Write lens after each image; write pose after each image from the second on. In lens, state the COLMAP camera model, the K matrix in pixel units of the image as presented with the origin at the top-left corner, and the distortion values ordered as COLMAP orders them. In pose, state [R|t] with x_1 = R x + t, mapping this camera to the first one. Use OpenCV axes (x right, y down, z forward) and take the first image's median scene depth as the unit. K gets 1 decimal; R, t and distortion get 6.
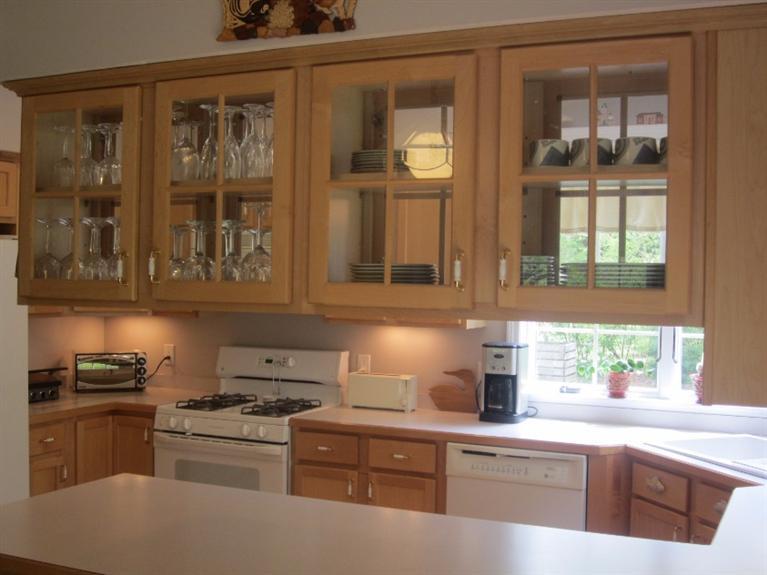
lens RADIAL K [[966.7, 0, 383.5], [0, 966.7, 287.5], [0, 0, 1]] dist [-0.109398, -0.035192]
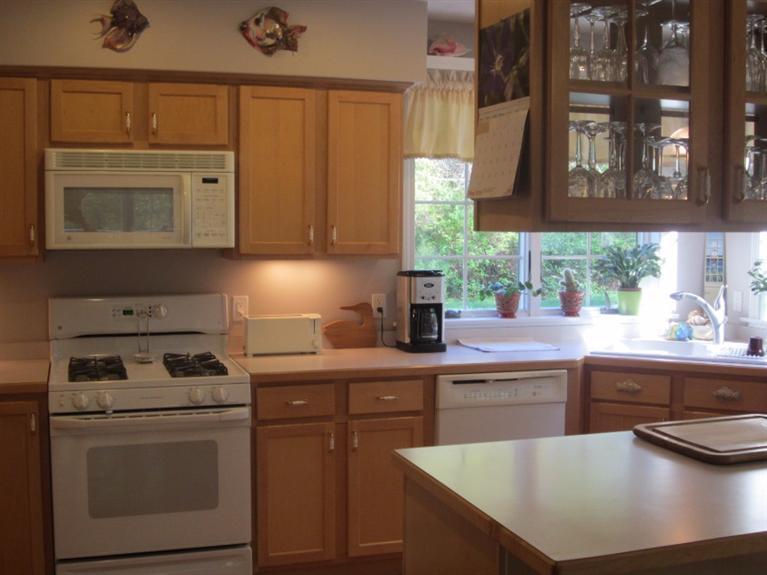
lens RADIAL K [[966.7, 0, 383.5], [0, 966.7, 287.5], [0, 0, 1]] dist [-0.109398, -0.035192]
pose [[0.728887, -0.061195, 0.681894, -0.583424], [0.015913, 0.997243, 0.072485, 0.000645], [-0.684449, -0.041982, 0.727851, 0.306145]]
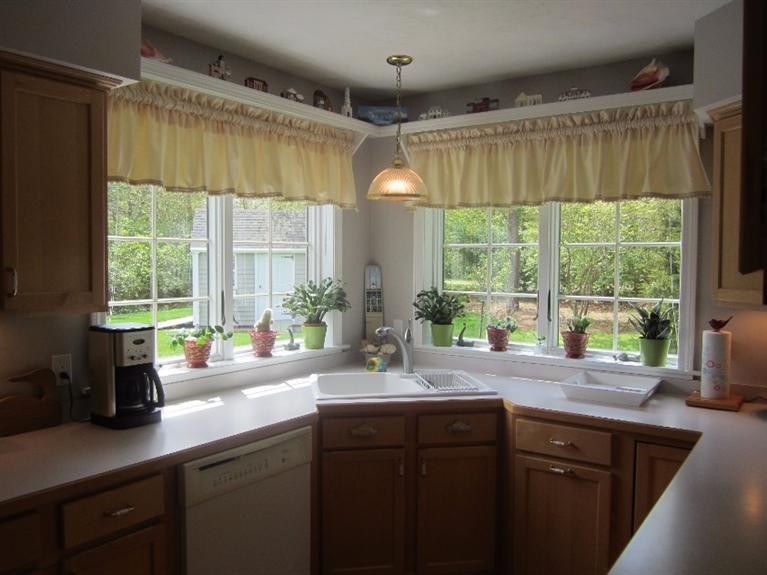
lens RADIAL K [[631.1, 0, 383.5], [0, 631.1, 287.5], [0, 0, 1]] dist [-0.080375, 0.001600]
pose [[0.172771, -0.064745, 0.982832, -0.338914], [0.009341, 0.997900, 0.064096, -0.003814], [-0.984918, -0.001893, 0.173013, 0.706289]]
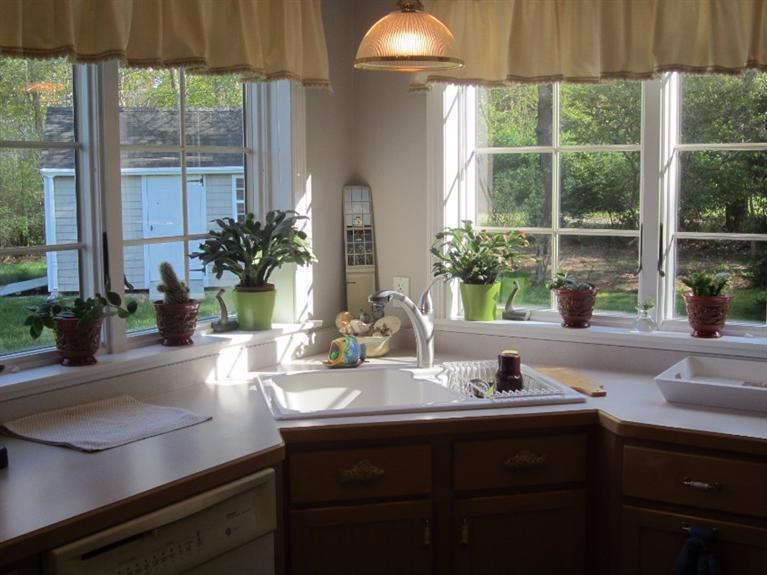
lens RADIAL K [[966.7, 0, 383.5], [0, 966.7, 287.5], [0, 0, 1]] dist [-0.109398, -0.035192]
pose [[0.124307, -0.126466, 0.984151, -0.265690], [0.019320, 0.991965, 0.125030, 0.005480], [-0.992056, 0.003472, 0.125751, 0.749828]]
